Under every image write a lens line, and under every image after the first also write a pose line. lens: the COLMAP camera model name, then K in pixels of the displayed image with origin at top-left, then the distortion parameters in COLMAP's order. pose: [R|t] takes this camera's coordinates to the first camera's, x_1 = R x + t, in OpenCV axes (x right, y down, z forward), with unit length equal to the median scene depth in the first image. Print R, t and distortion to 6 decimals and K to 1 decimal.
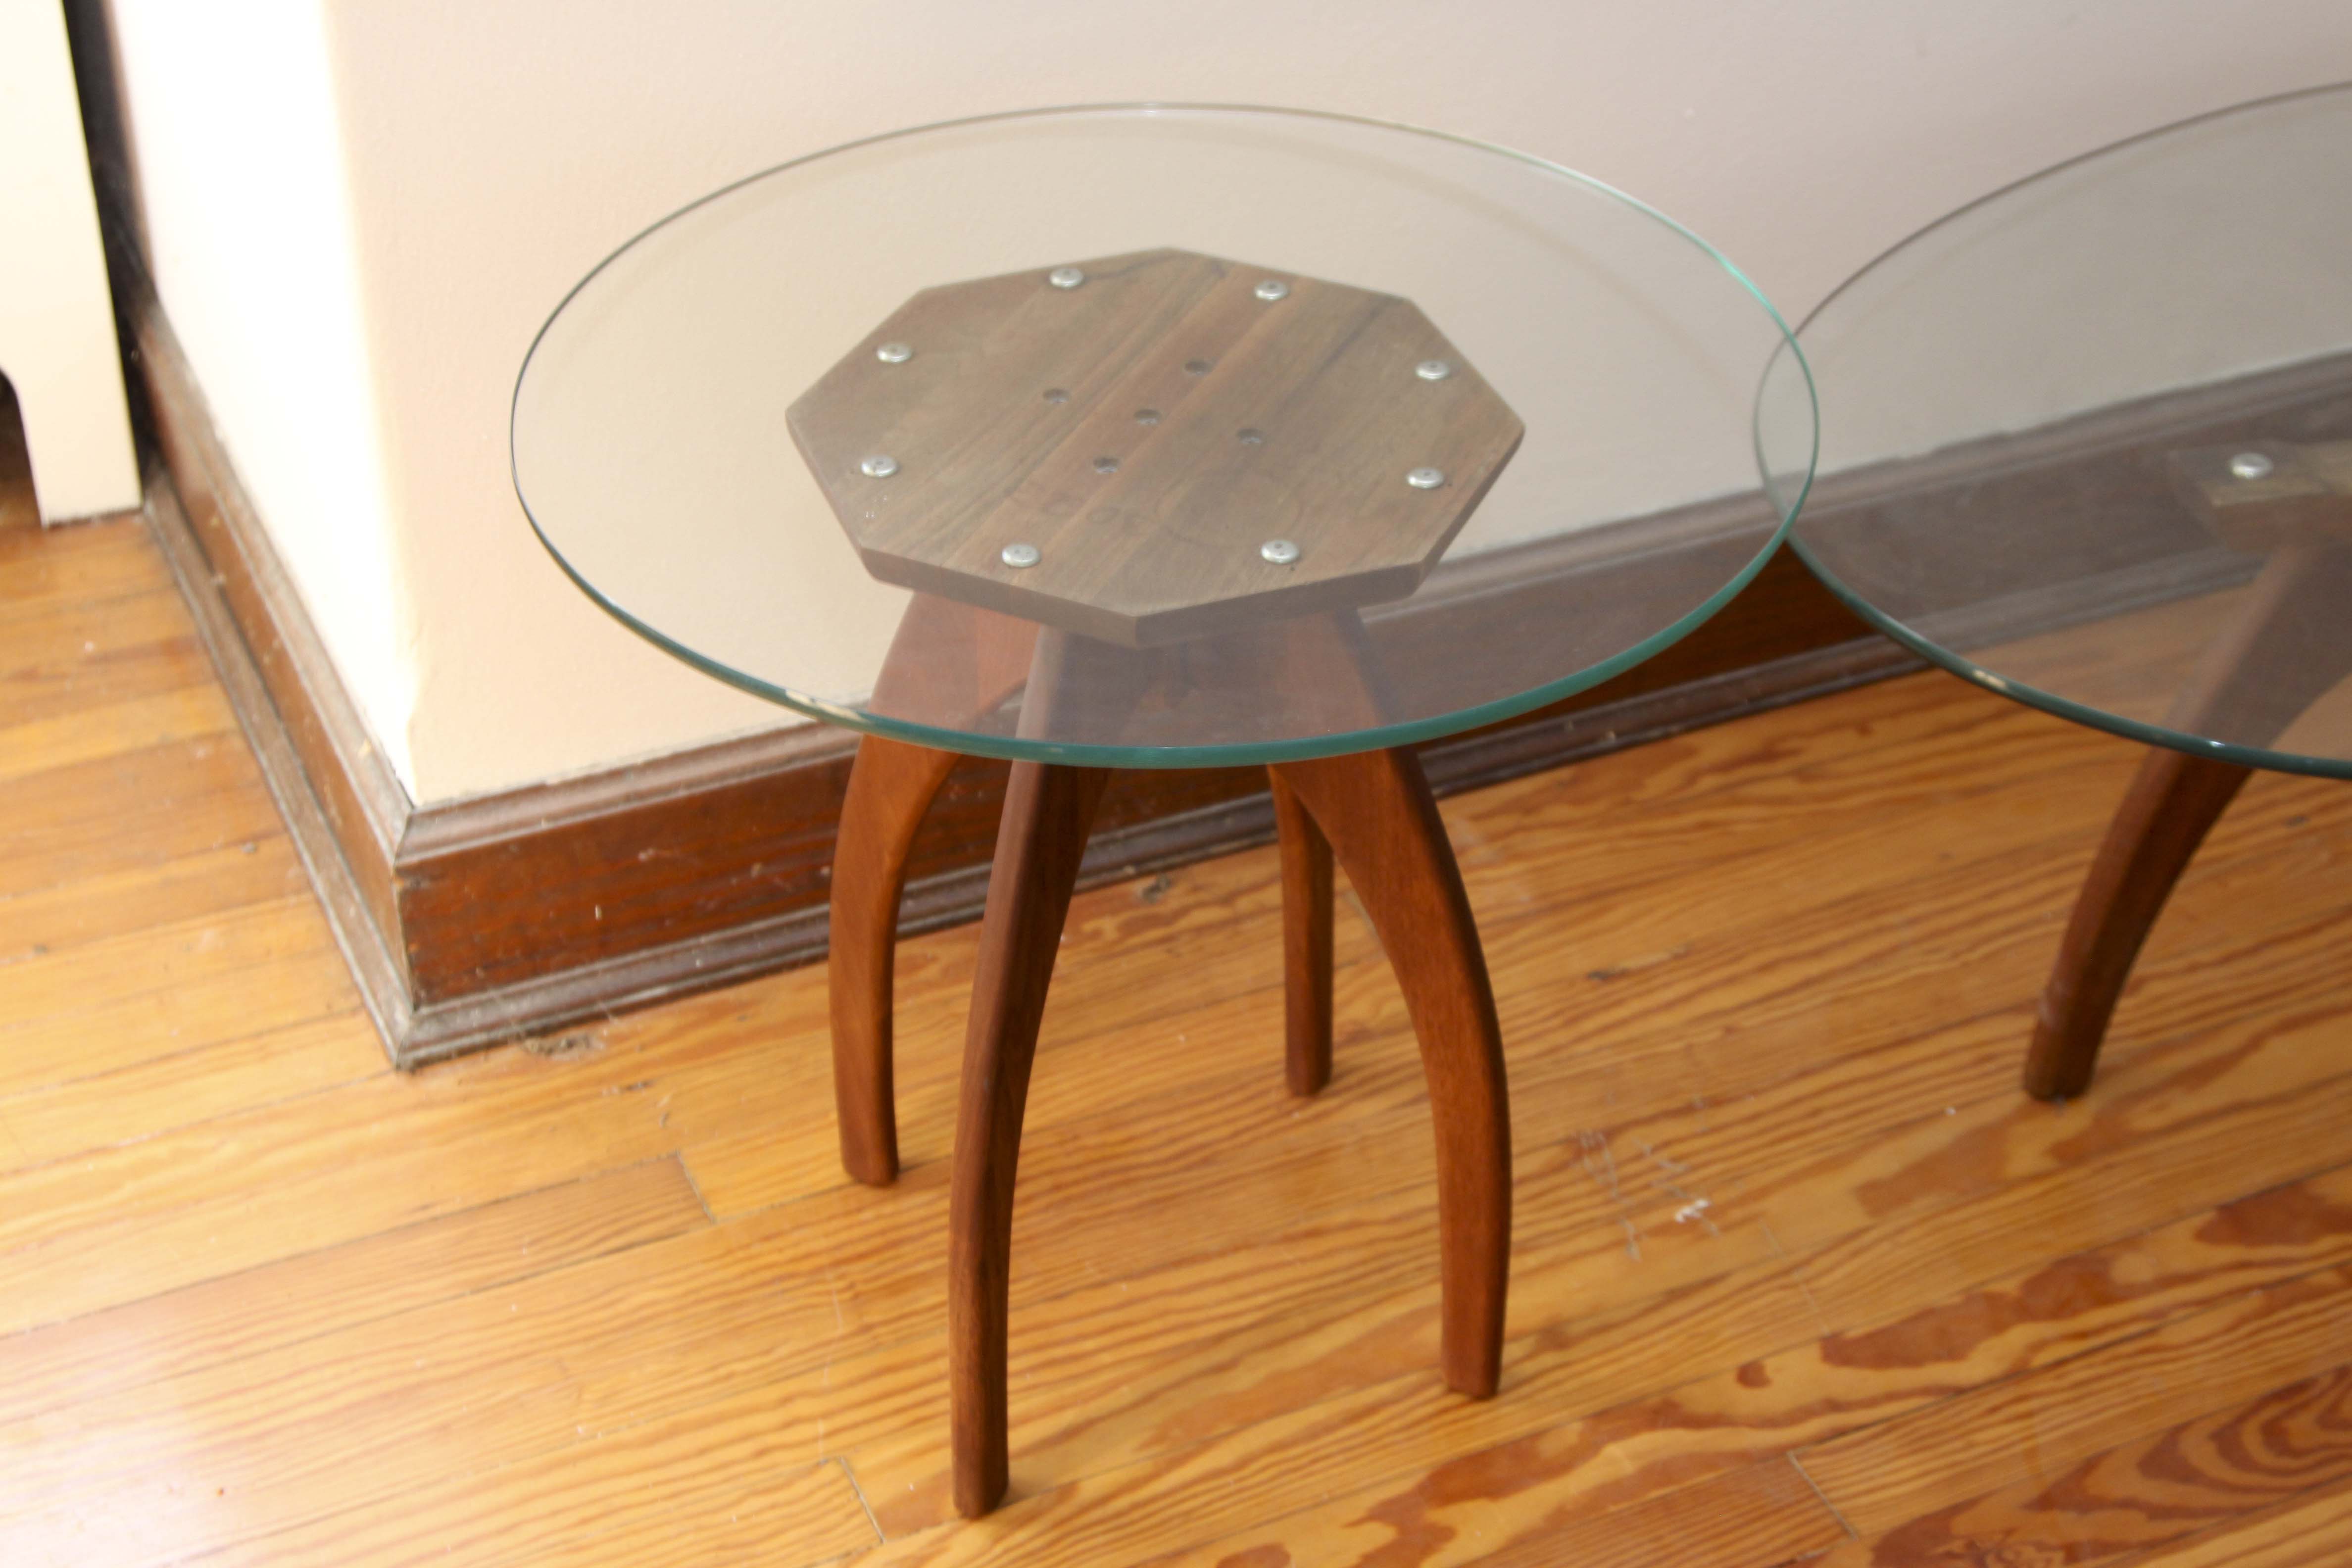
lens RADIAL K [[3577.9, 0, 1187.9], [0, 3577.9, 799.1], [0, 0, 1]] dist [-0.018448, 0.000000]
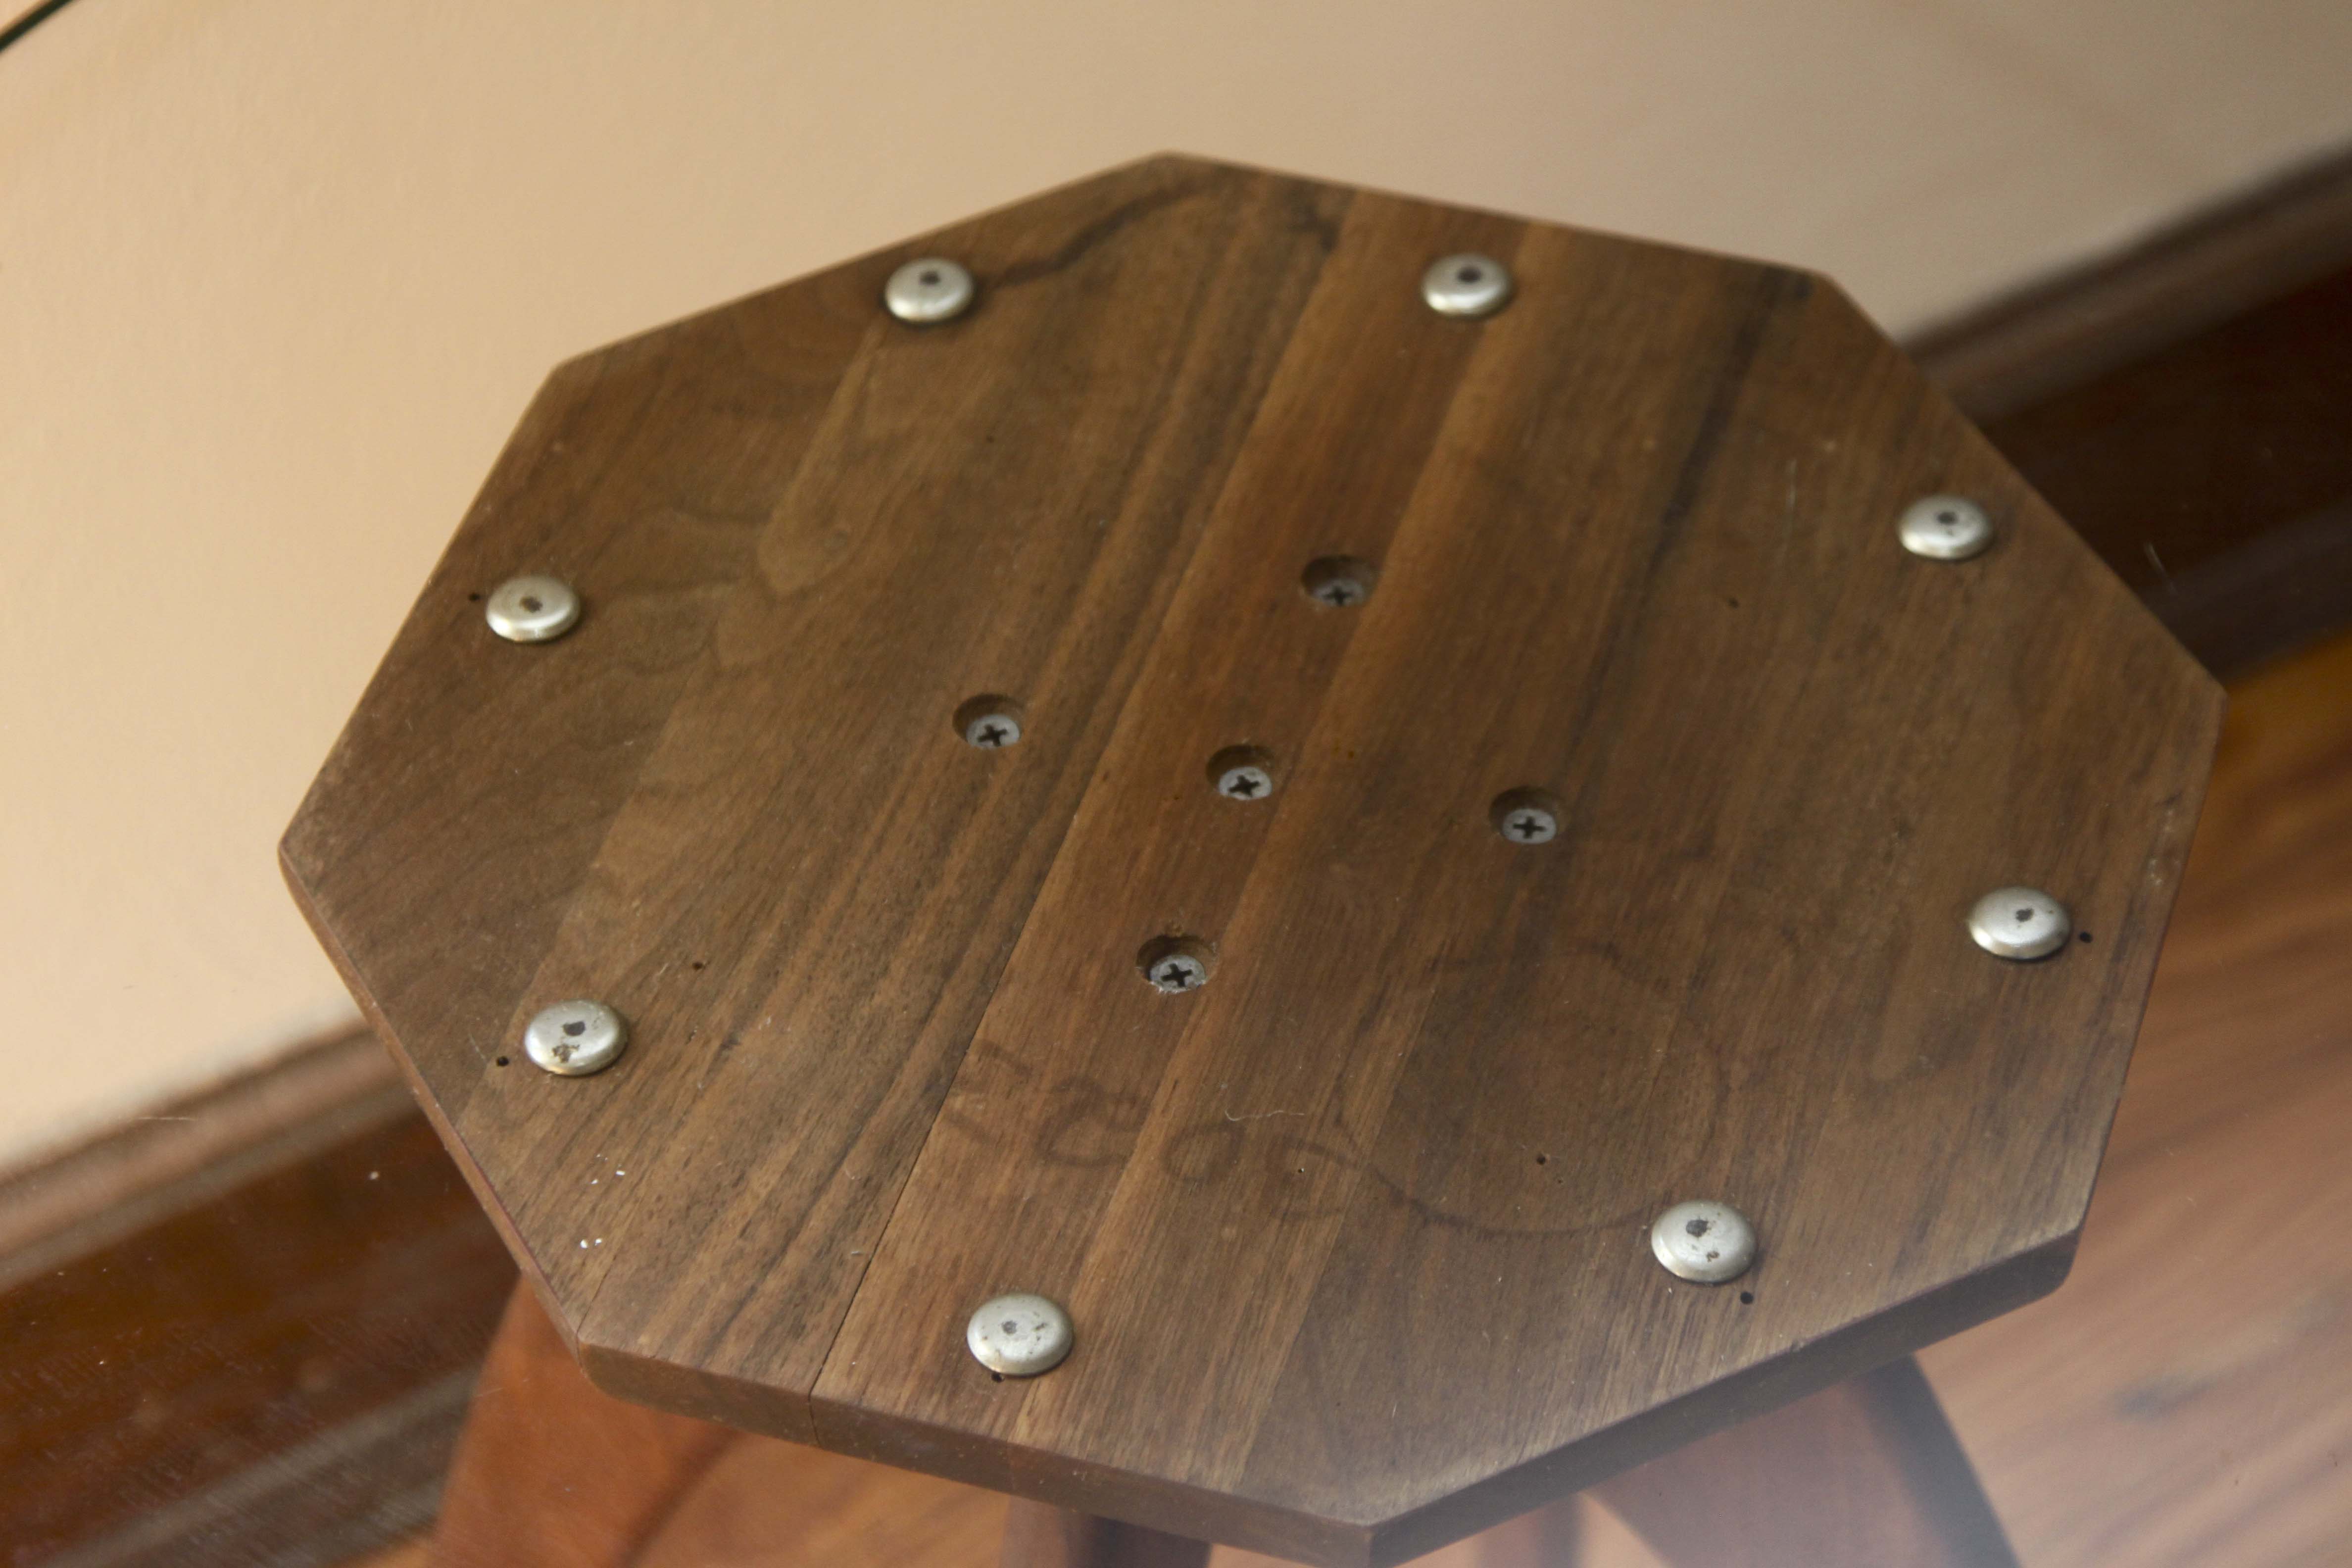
lens RADIAL K [[6663.4, 0, 1218.1], [0, 6663.4, 720.6], [0, 0, 1]] dist [0.317238, 0.000000]
pose [[0.990578, -0.105136, 0.087756, -0.061799], [0.090265, 0.983150, 0.158960, -0.183902], [-0.102989, -0.149541, 0.983377, 0.248560]]
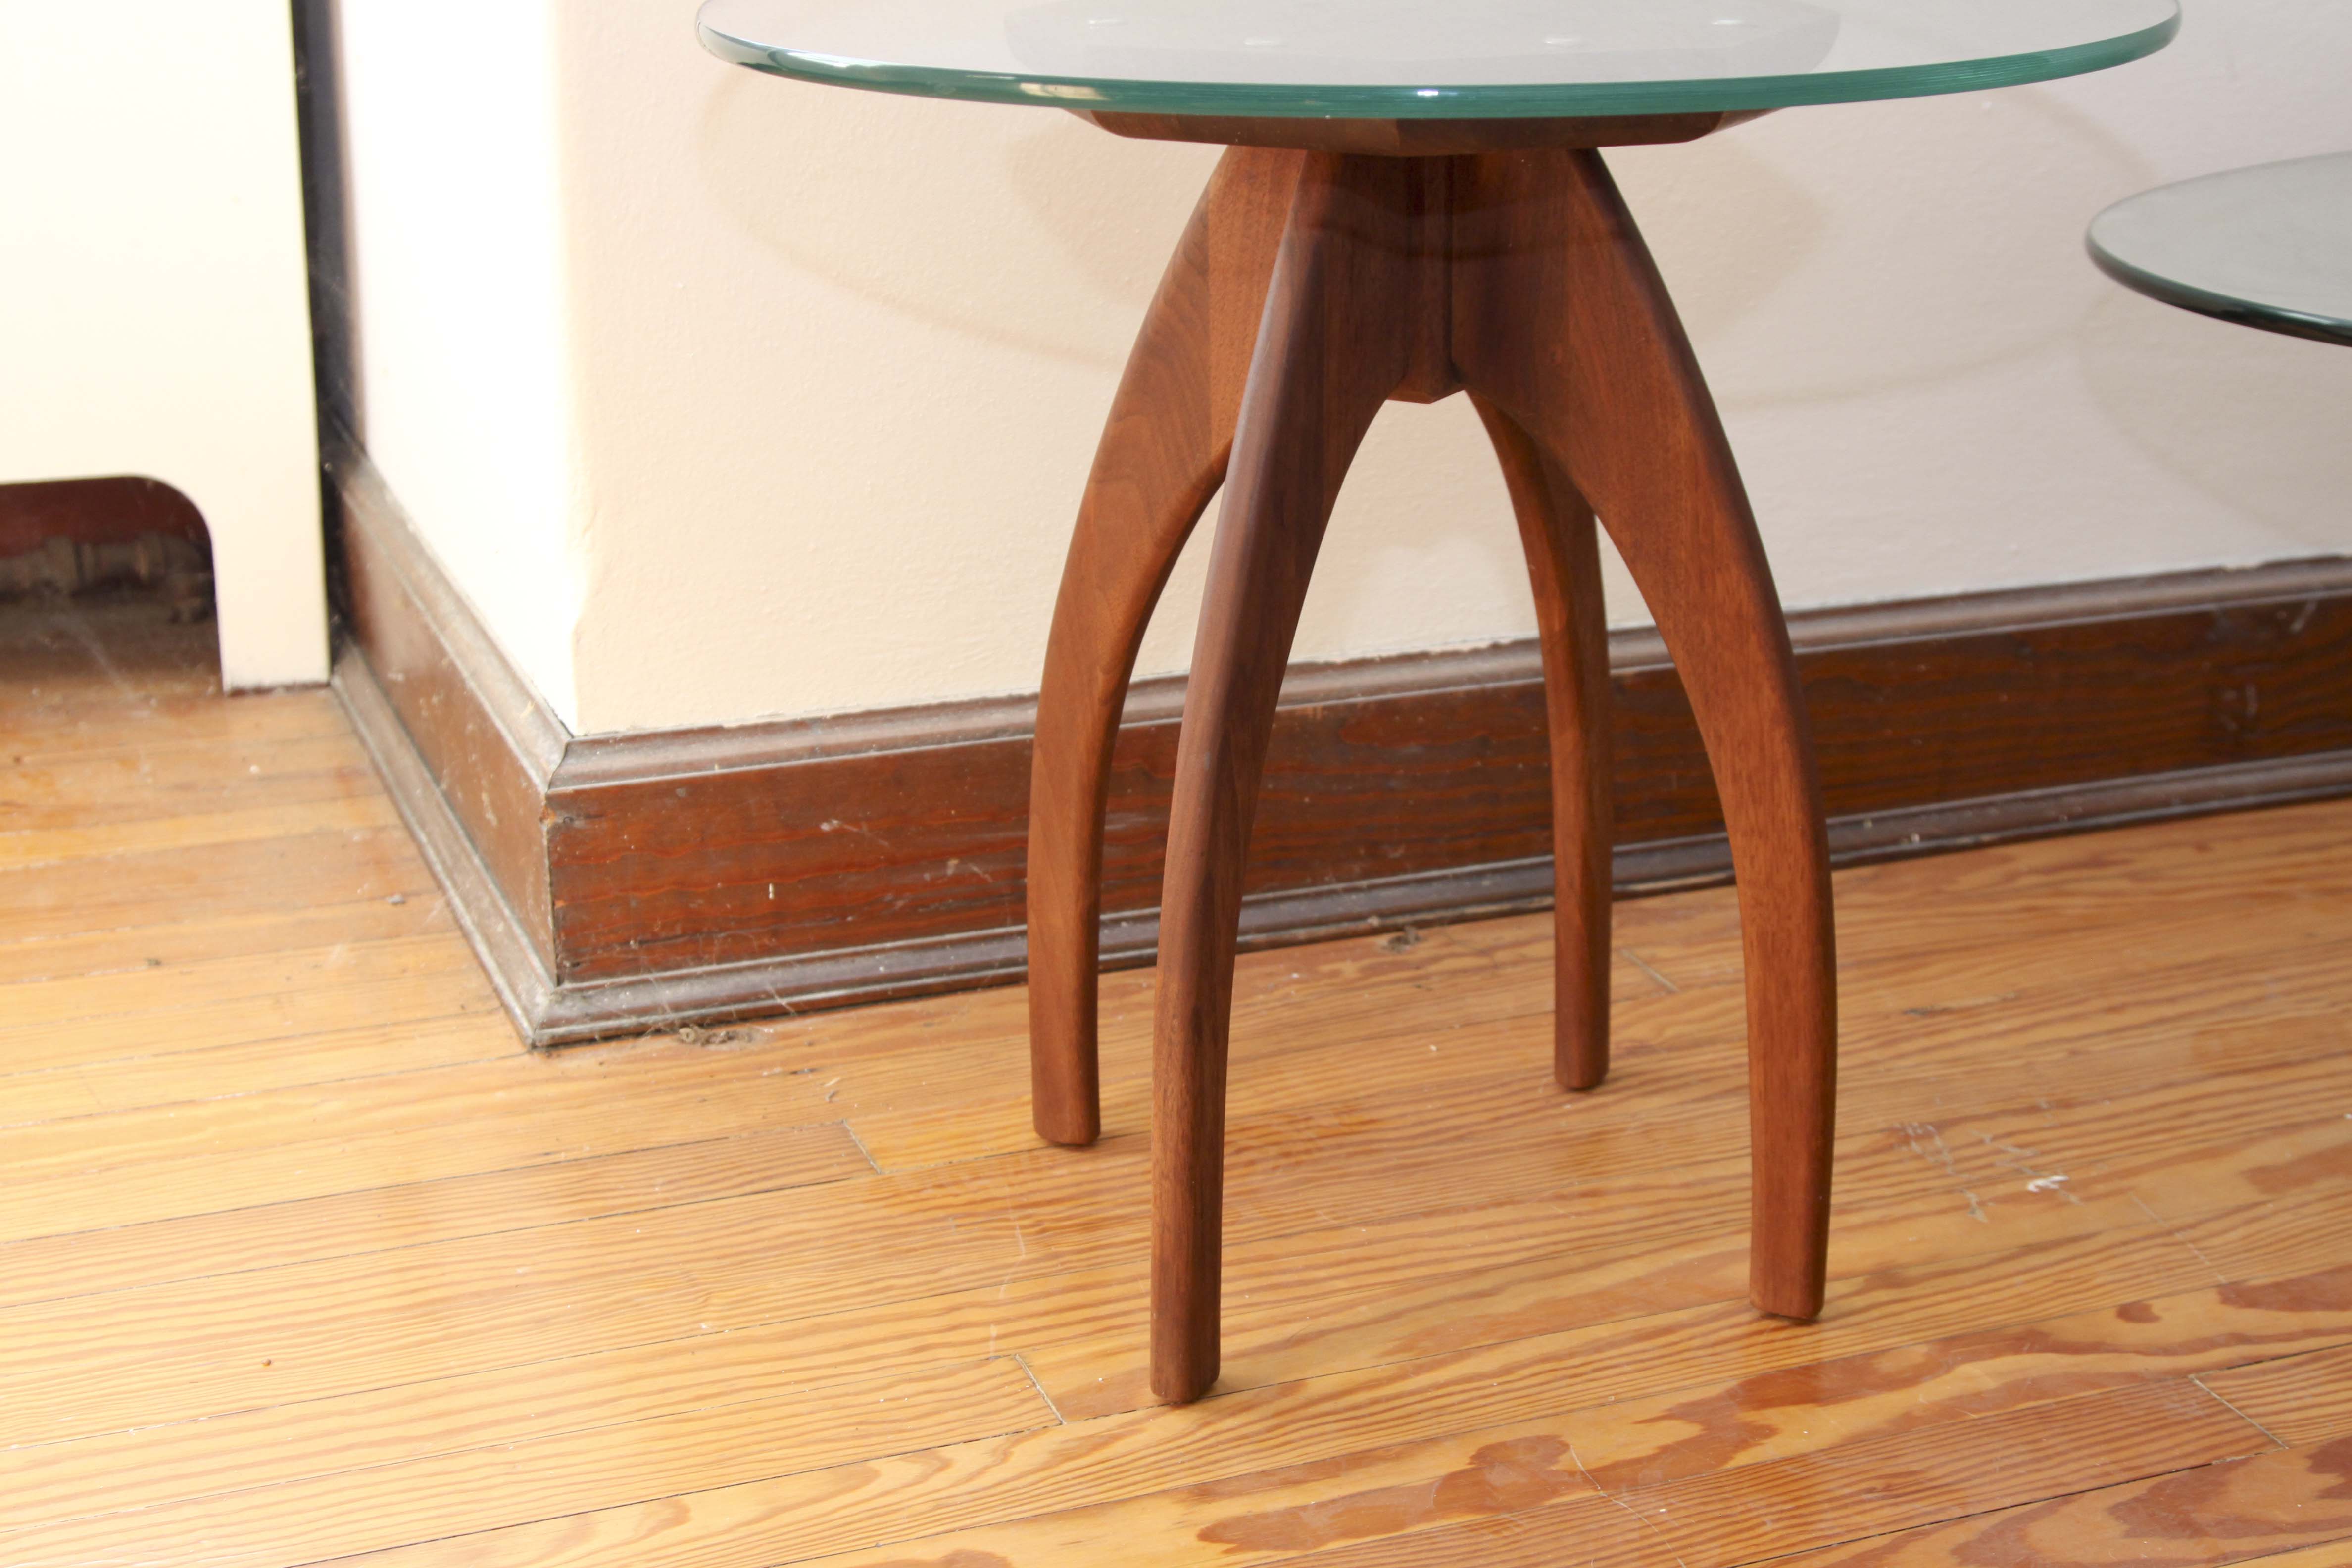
lens RADIAL K [[3466.0, 0, 1191.1], [0, 3466.0, 818.1], [0, 0, 1]] dist [-0.026361, 0.000000]
pose [[0.997707, 0.010426, -0.066877, -0.004767], [-0.029182, 0.957775, -0.286034, 0.268586], [0.061071, 0.287330, 0.955883, 0.192048]]
